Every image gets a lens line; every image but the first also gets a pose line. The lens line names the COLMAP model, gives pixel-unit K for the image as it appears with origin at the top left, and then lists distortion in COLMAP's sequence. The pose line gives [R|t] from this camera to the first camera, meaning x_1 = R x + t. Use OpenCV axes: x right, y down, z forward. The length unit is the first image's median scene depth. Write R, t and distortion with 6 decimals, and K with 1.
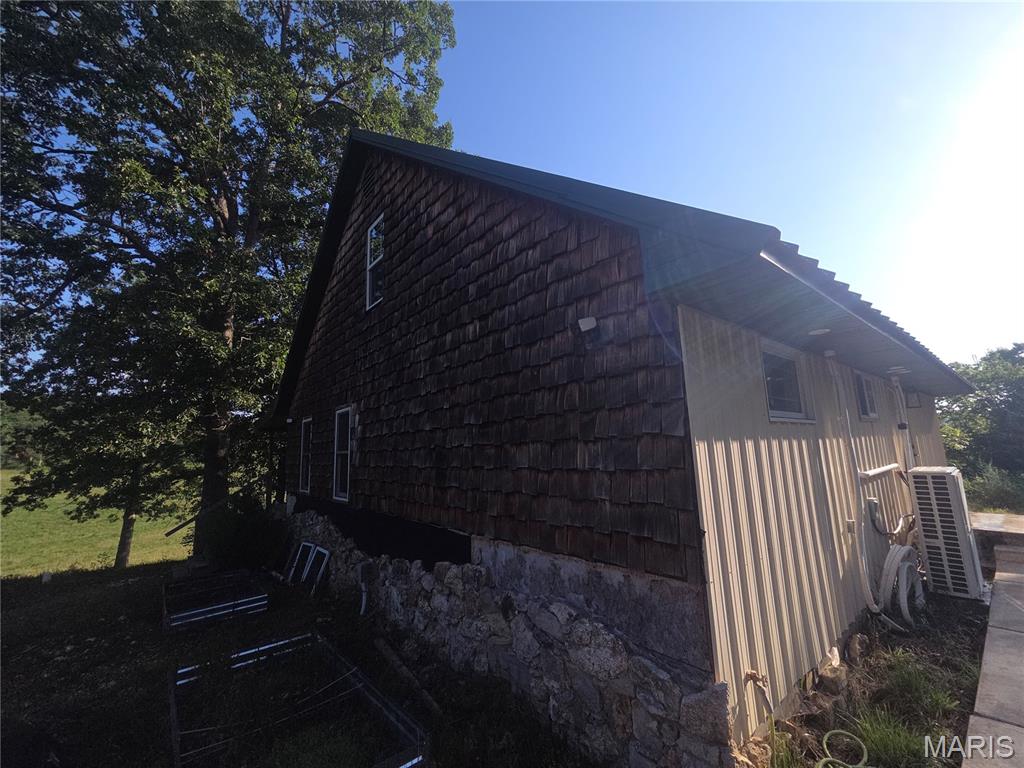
lens RADIAL K [[418.2, 0, 512.0], [0, 418.2, 384.0], [0, 0, 1]] dist [-0.000318, -0.000256]
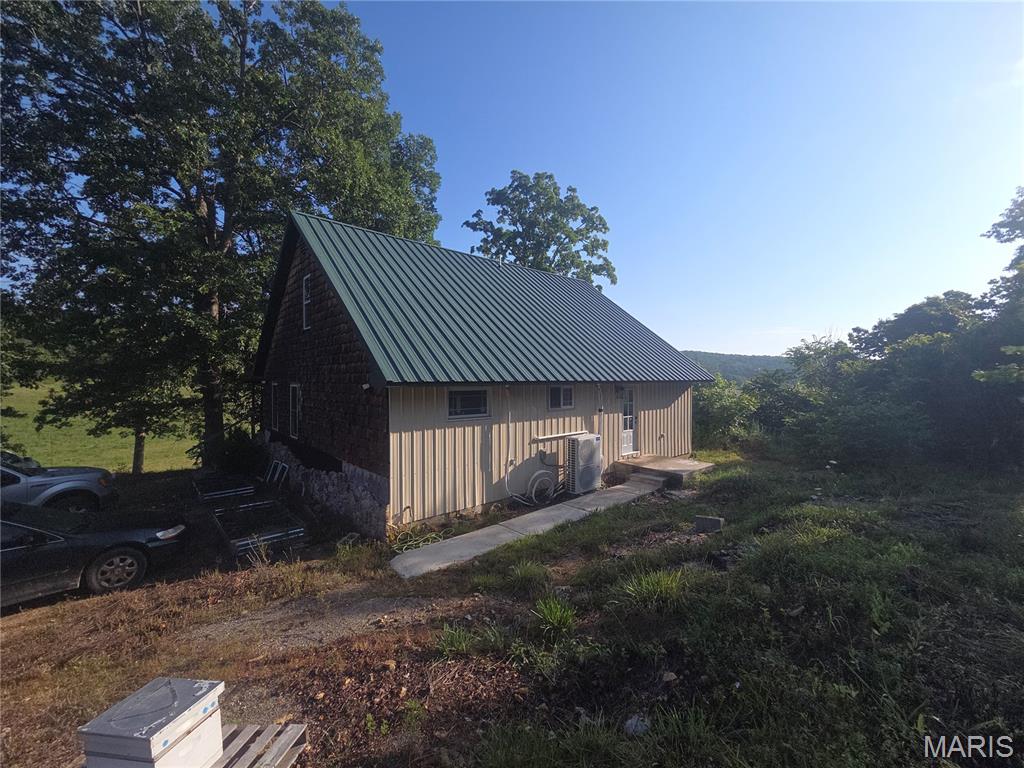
lens RADIAL K [[406.3, 0, 512.0], [0, 406.3, 384.0], [0, 0, 1]] dist [0.000025, 0.000059]
pose [[0.998371, 0.038472, 0.042127, 0.148963], [-0.044944, 0.985201, 0.165405, -0.093852], [-0.035140, -0.167029, 0.985326, -0.235632]]
